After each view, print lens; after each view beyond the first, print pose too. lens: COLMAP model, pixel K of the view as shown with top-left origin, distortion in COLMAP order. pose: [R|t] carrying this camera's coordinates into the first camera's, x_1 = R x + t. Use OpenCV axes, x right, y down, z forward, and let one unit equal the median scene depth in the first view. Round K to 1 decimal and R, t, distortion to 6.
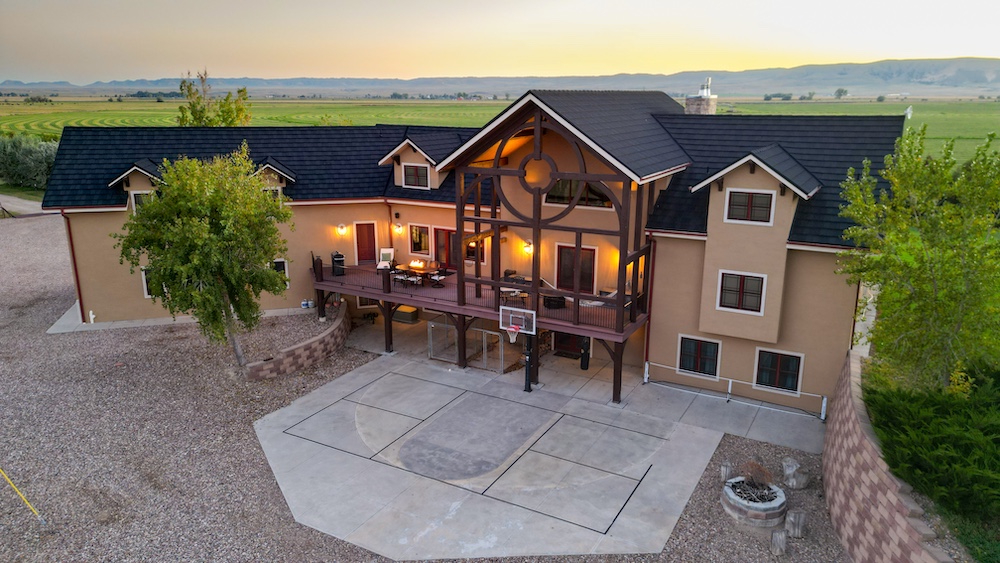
lens RADIAL K [[697.1, 0, 500.0], [0, 697.1, 281.5], [0, 0, 1]] dist [0.093796, -0.098201]
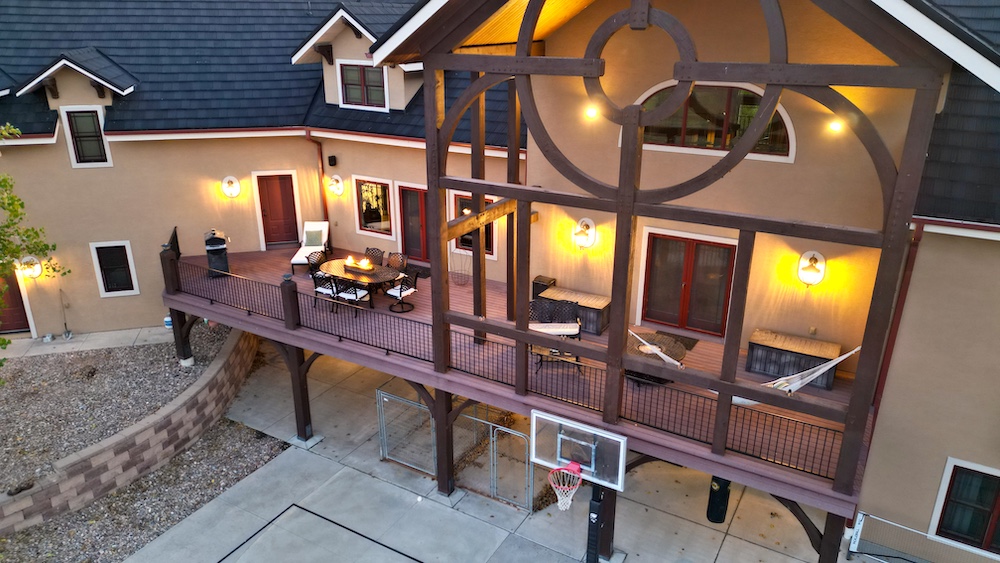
lens RADIAL K [[697.1, 0, 500.0], [0, 697.1, 281.5], [0, 0, 1]] dist [0.093796, -0.098201]
pose [[0.999905, 0.004462, -0.013007, -0.010957], [-0.003062, 0.994392, 0.105717, -0.067341], [0.013405, -0.105667, 0.994311, 0.509935]]
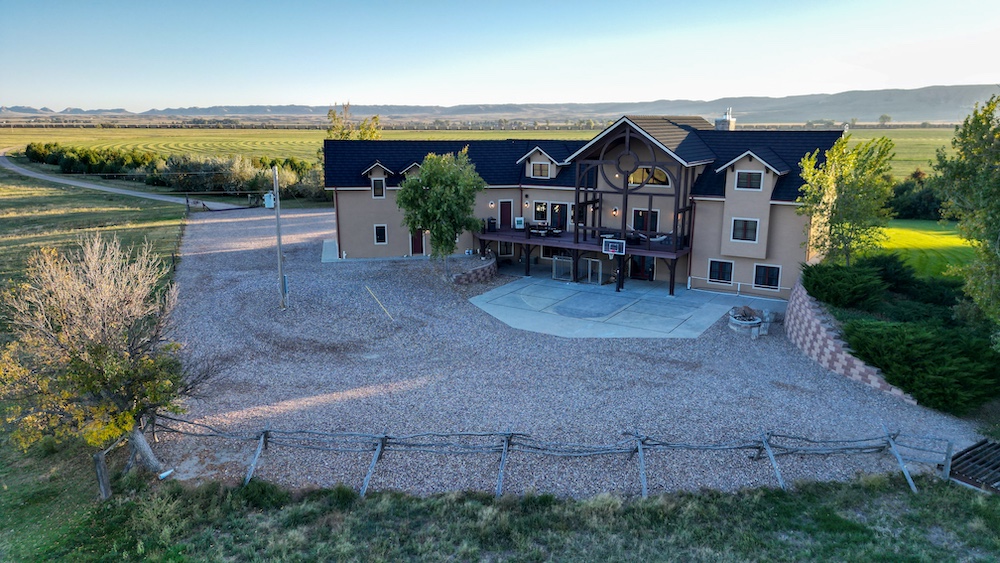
lens RADIAL K [[701.6, 0, 500.0], [0, 701.6, 281.5], [0, 0, 1]] dist [0.092201, -0.103881]
pose [[0.998679, 0.011488, -0.050090, -0.142062], [-0.013333, 0.999238, -0.036670, 0.175514], [0.049631, 0.037290, 0.998071, -0.635180]]
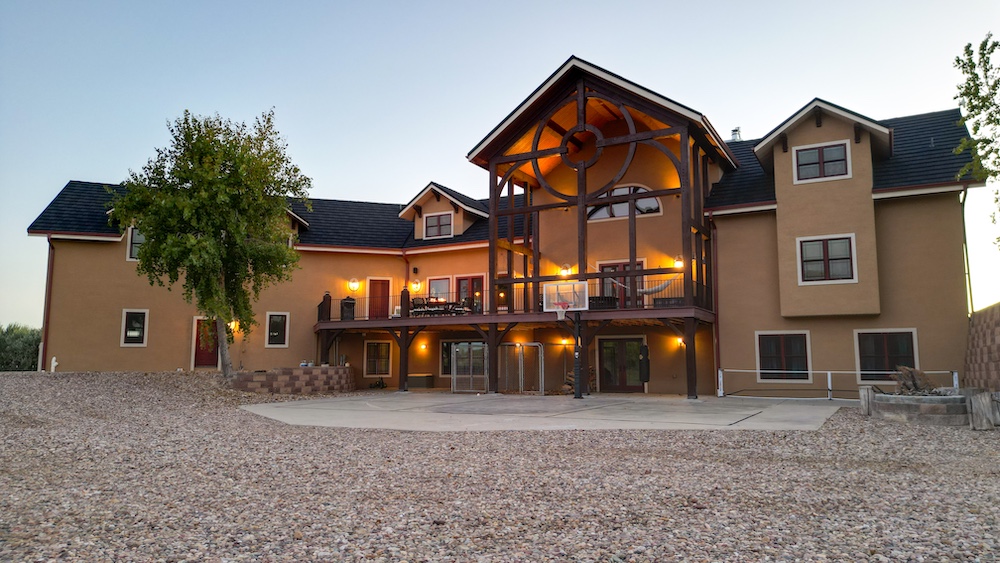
lens RADIAL K [[697.1, 0, 500.0], [0, 697.1, 281.5], [0, 0, 1]] dist [0.093796, -0.098201]
pose [[0.999897, 0.002020, 0.014186, -0.055423], [0.003400, 0.928291, -0.371840, 0.293636], [-0.013920, 0.371850, 0.928188, 0.174565]]
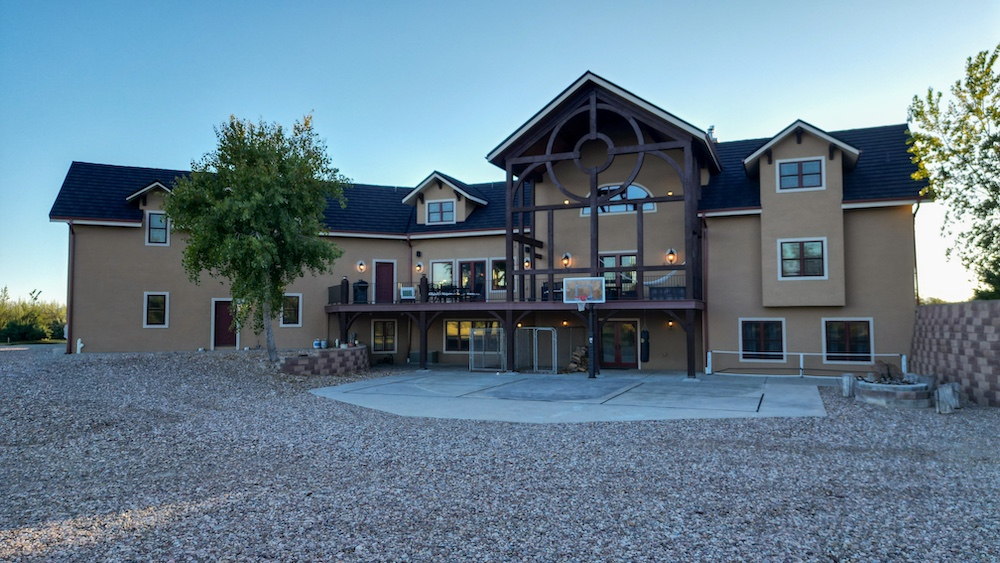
lens RADIAL K [[701.6, 0, 500.0], [0, 701.6, 281.5], [0, 0, 1]] dist [0.092201, -0.103881]
pose [[0.992549, 0.003324, 0.121800, -0.173527], [0.034527, 0.950983, -0.307311, 0.281397], [-0.116851, 0.309227, 0.943782, 0.079422]]
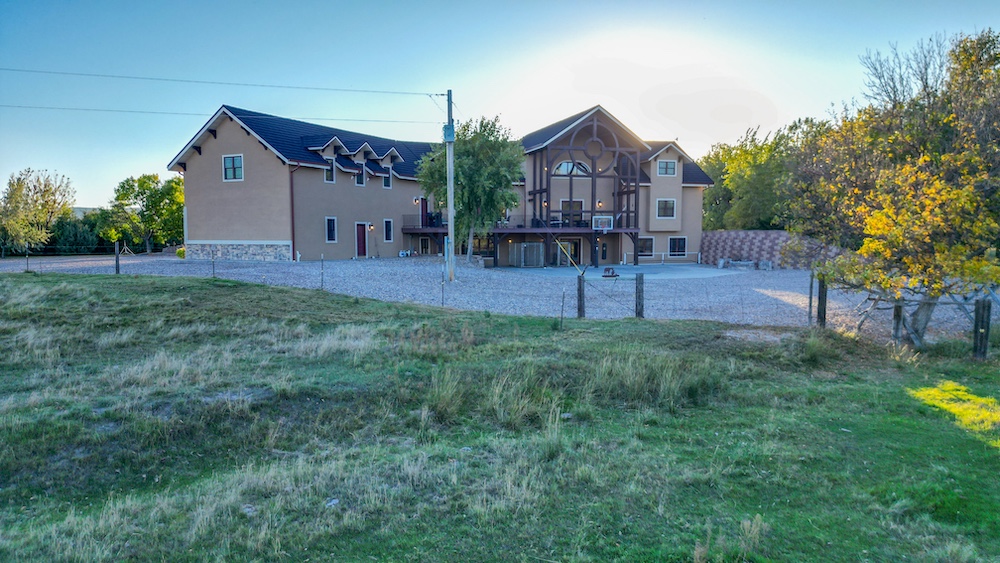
lens RADIAL K [[697.1, 0, 500.0], [0, 697.1, 281.5], [0, 0, 1]] dist [0.093796, -0.098201]
pose [[0.683862, -0.051110, 0.727819, -1.283277], [0.186884, 0.976535, -0.107021, 0.299194], [-0.705271, 0.209206, 0.677367, -0.036853]]
